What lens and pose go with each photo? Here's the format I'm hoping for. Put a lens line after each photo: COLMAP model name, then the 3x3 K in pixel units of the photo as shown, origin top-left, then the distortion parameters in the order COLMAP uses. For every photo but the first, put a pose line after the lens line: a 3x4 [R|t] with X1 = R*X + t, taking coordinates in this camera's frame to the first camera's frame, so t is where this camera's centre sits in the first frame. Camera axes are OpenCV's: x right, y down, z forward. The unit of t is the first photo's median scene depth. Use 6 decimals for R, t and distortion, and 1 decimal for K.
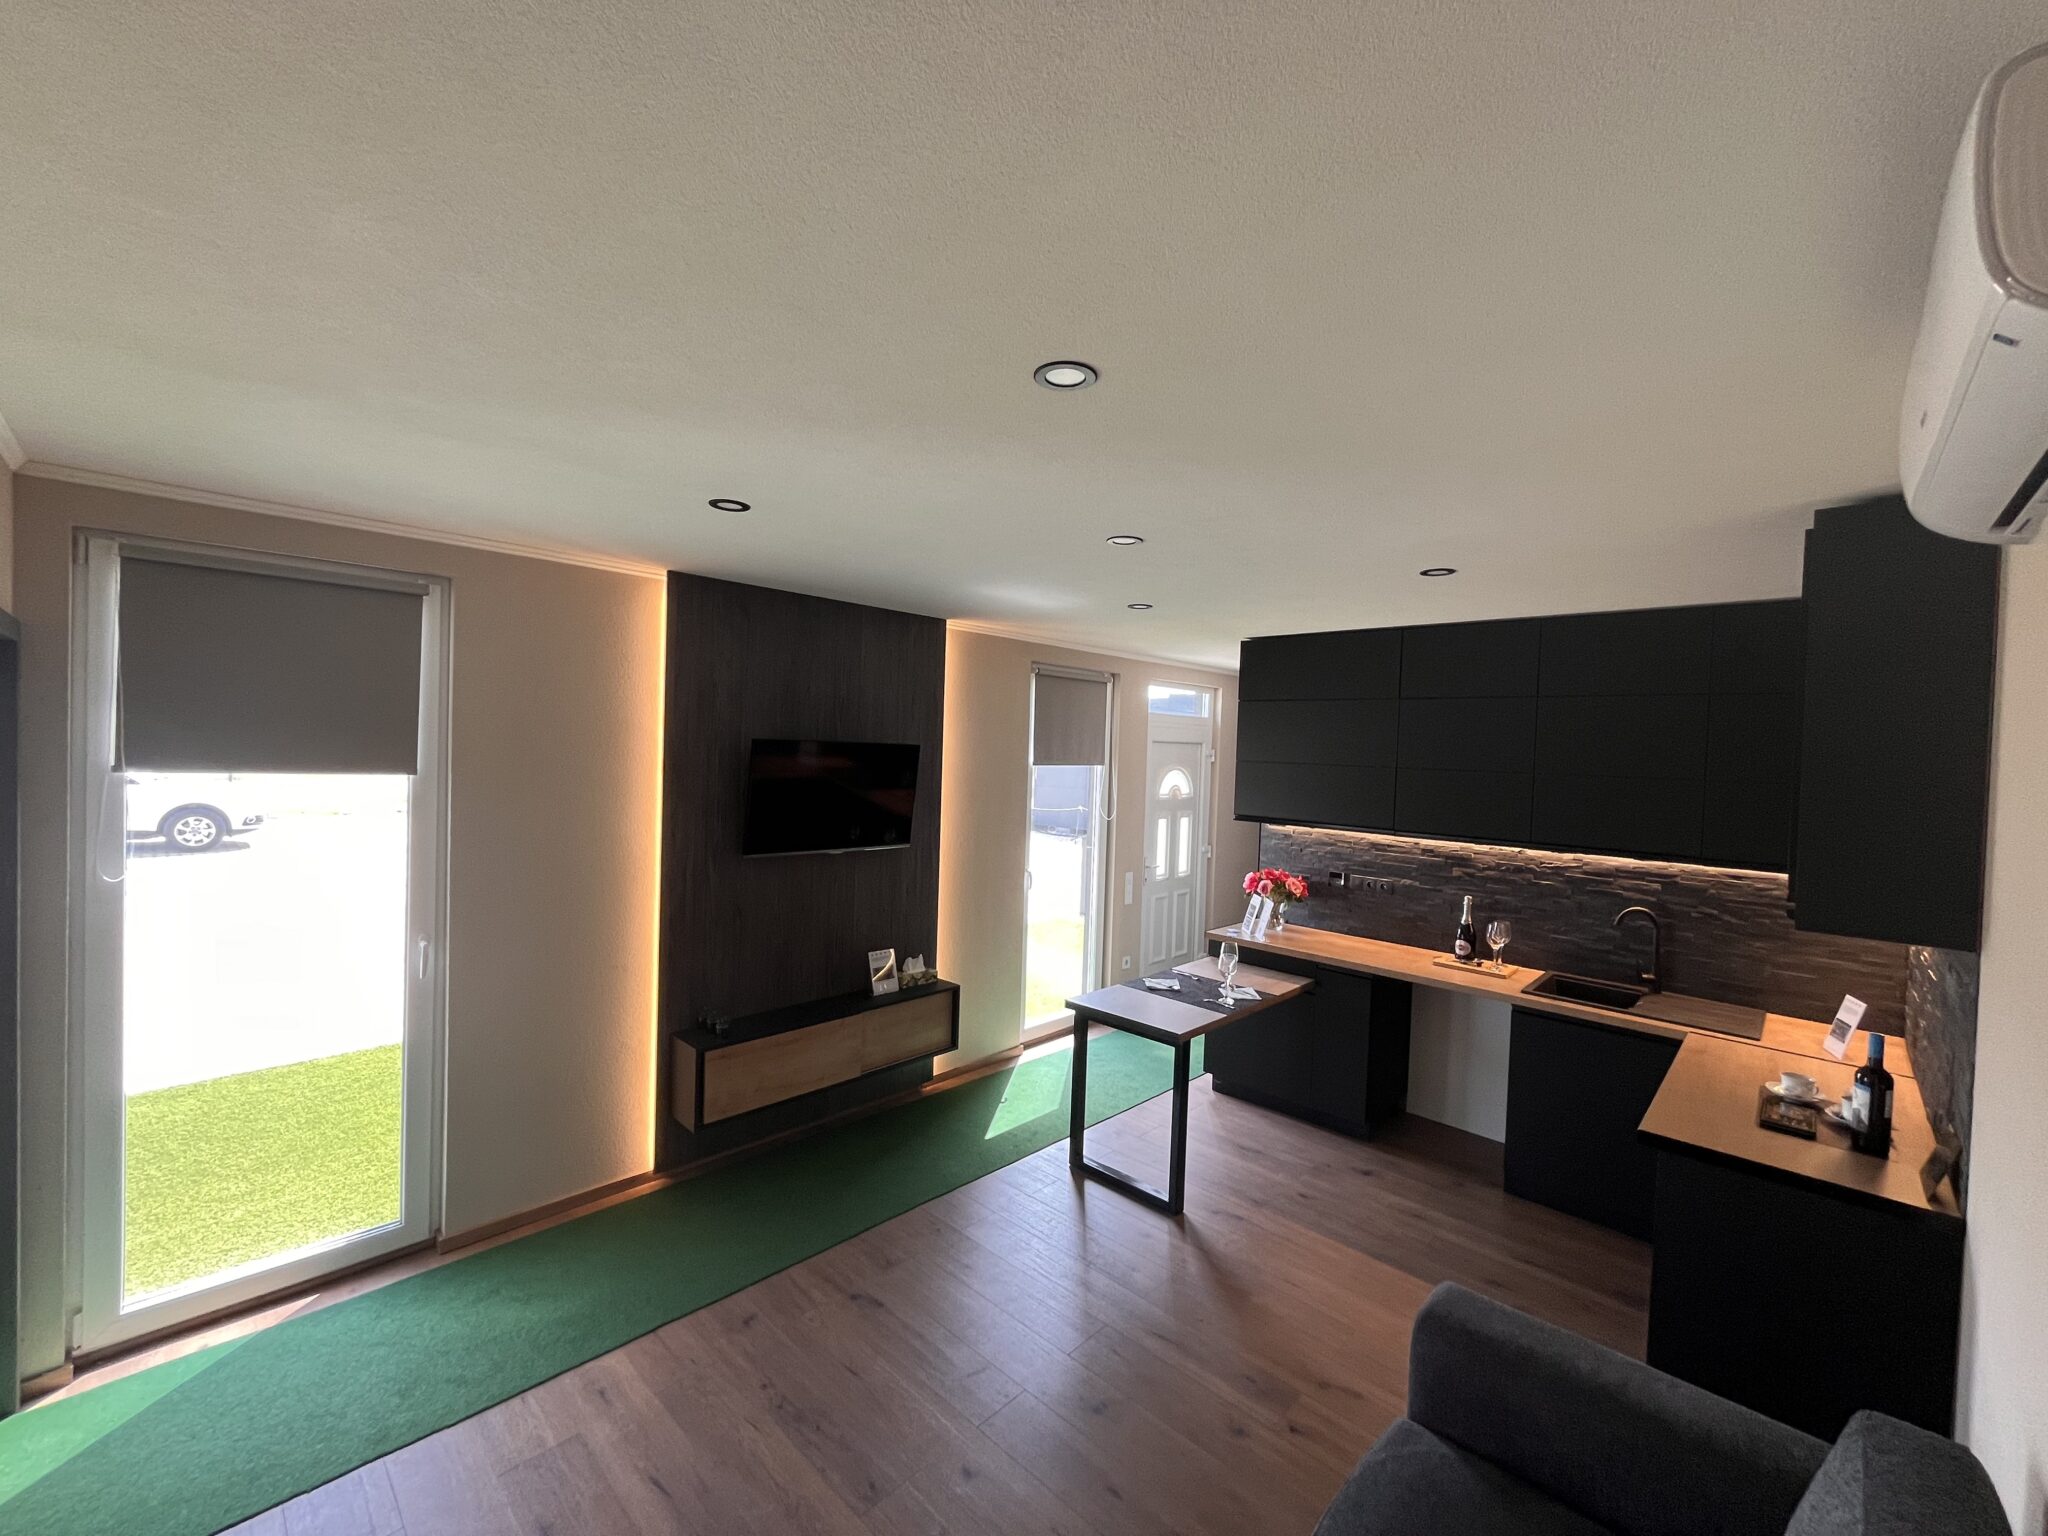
lens RADIAL K [[831.2, 0, 1024.4], [0, 831.2, 761.2], [0, 0, 1]] dist [-0.006543, 0.000720]
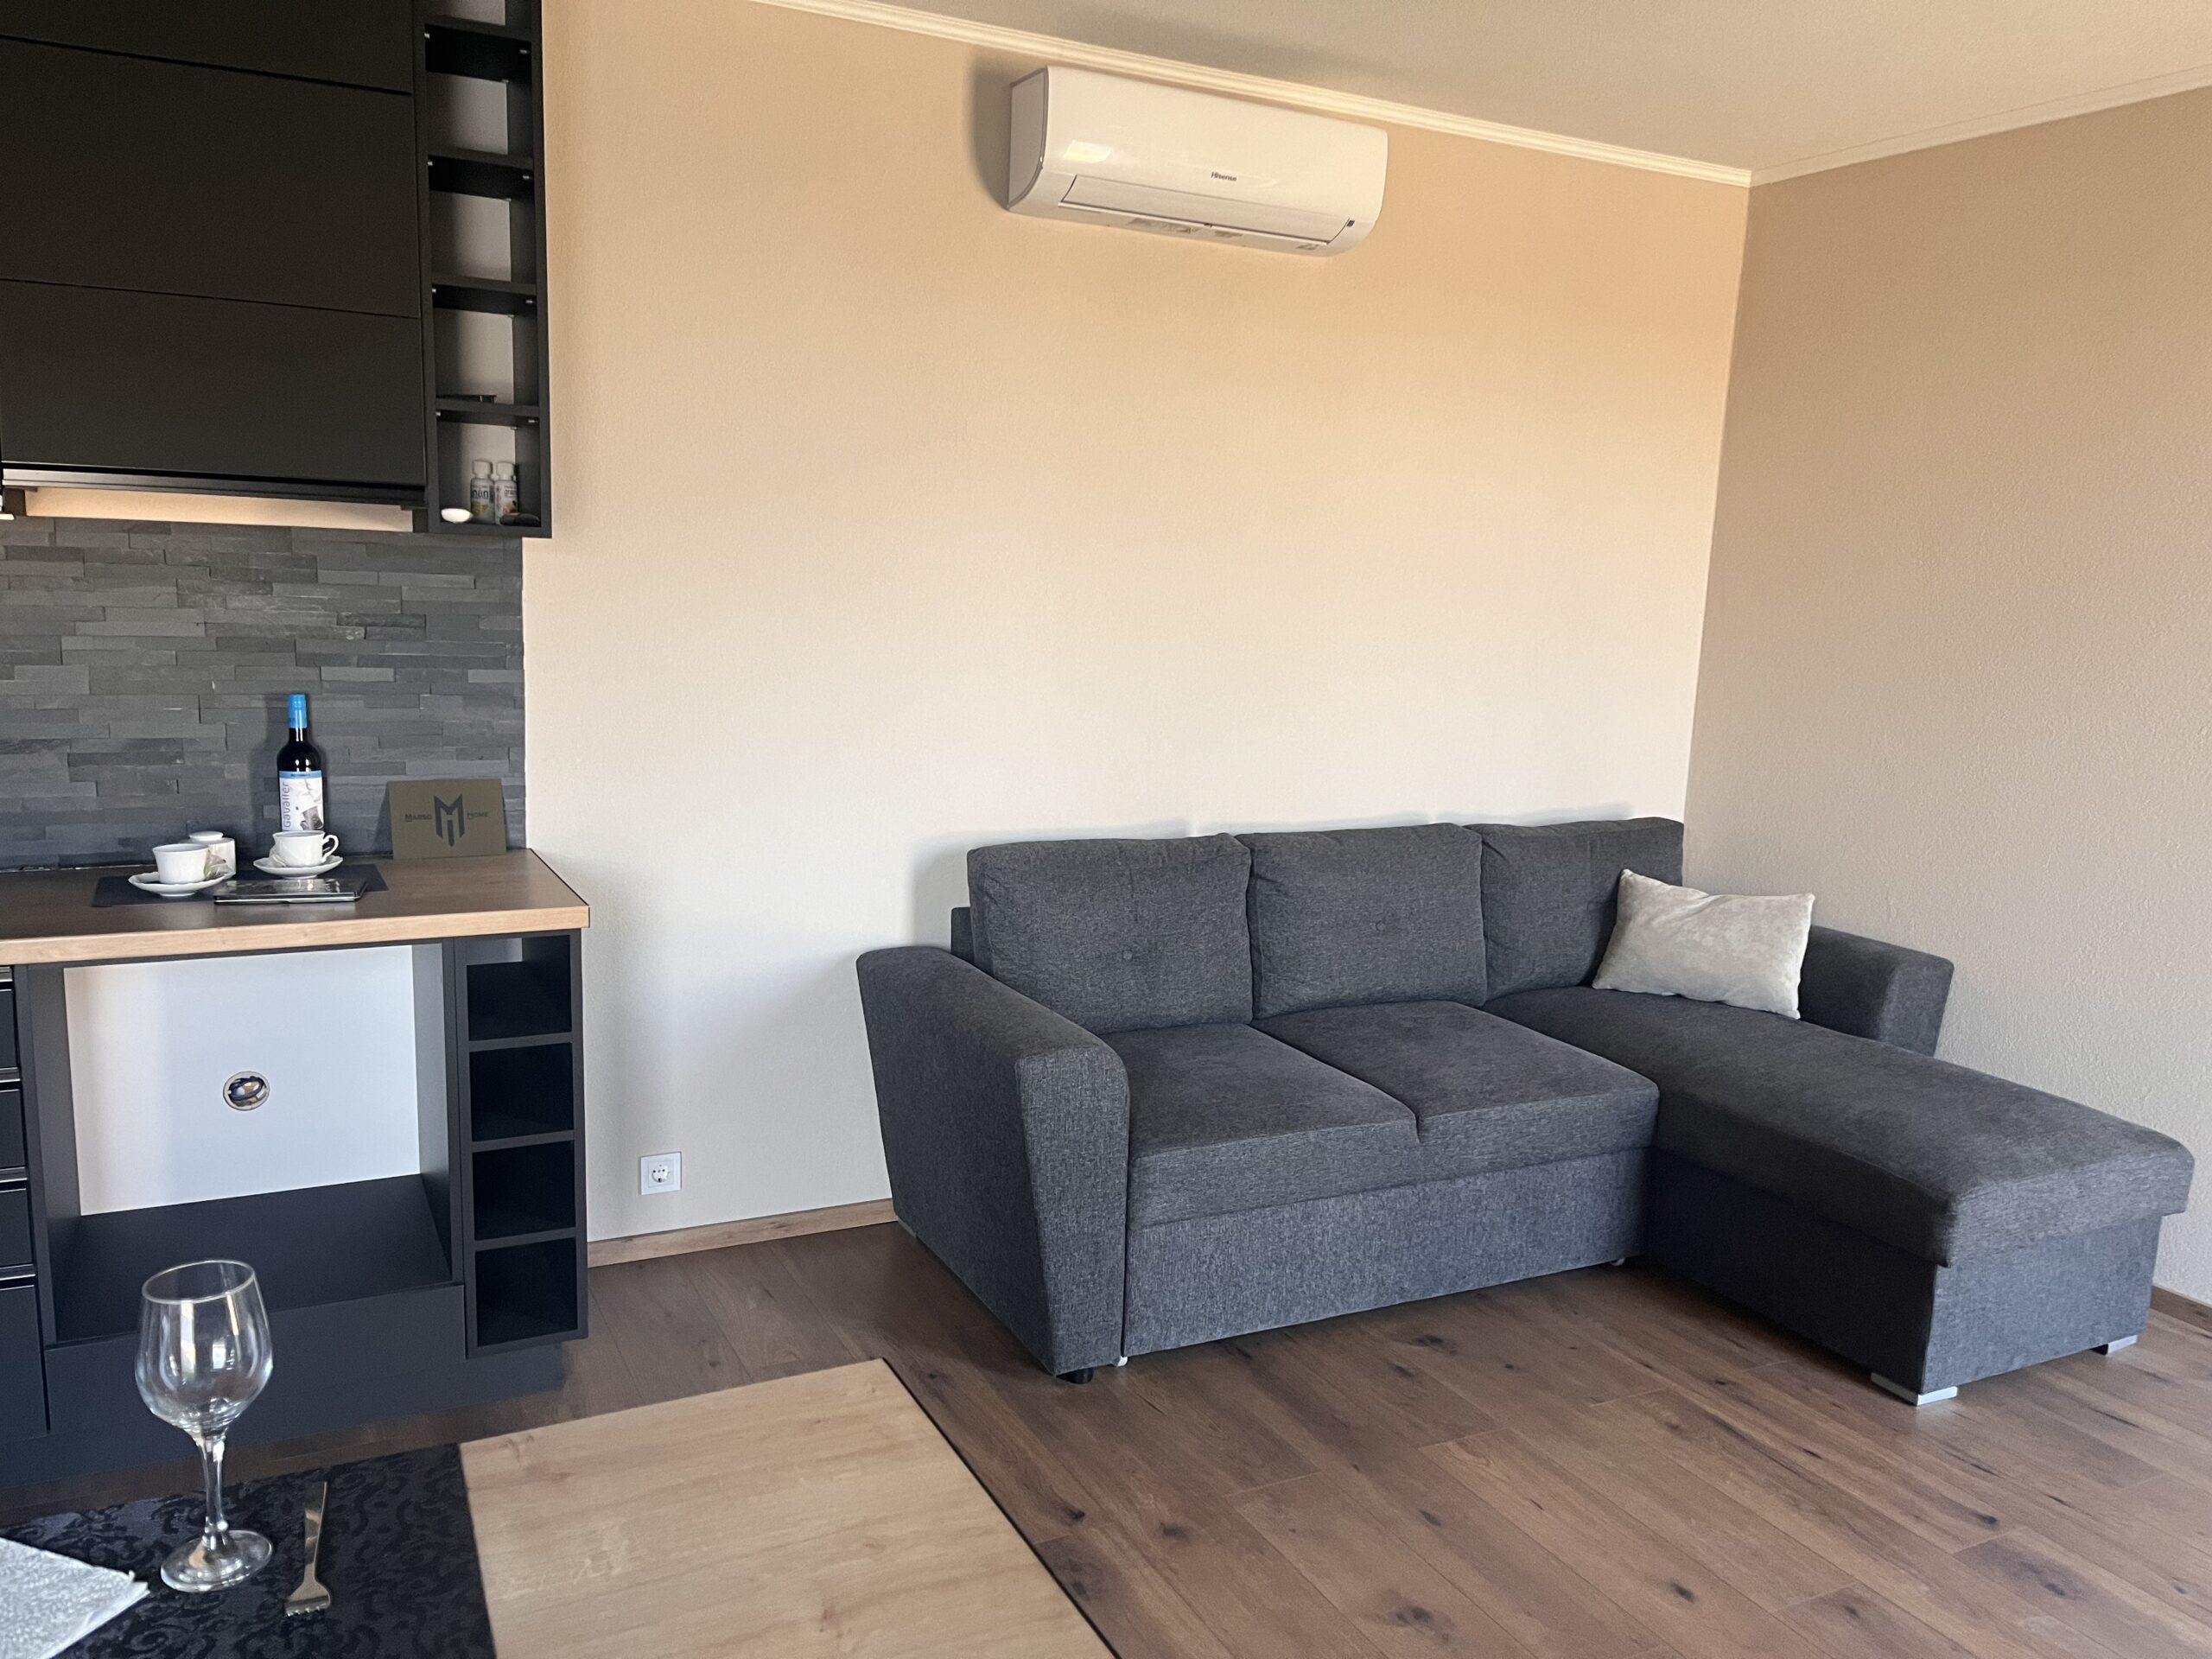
lens RADIAL K [[1695.7, 0, 1096.1], [0, 1695.7, 845.8], [0, 0, 1]] dist [0.040446, 0.002393]
pose [[-0.943916, -0.121071, 0.307187, 0.005285], [-0.065566, 0.980550, 0.184994, 0.083221], [-0.323610, 0.154478, -0.933495, 1.167478]]
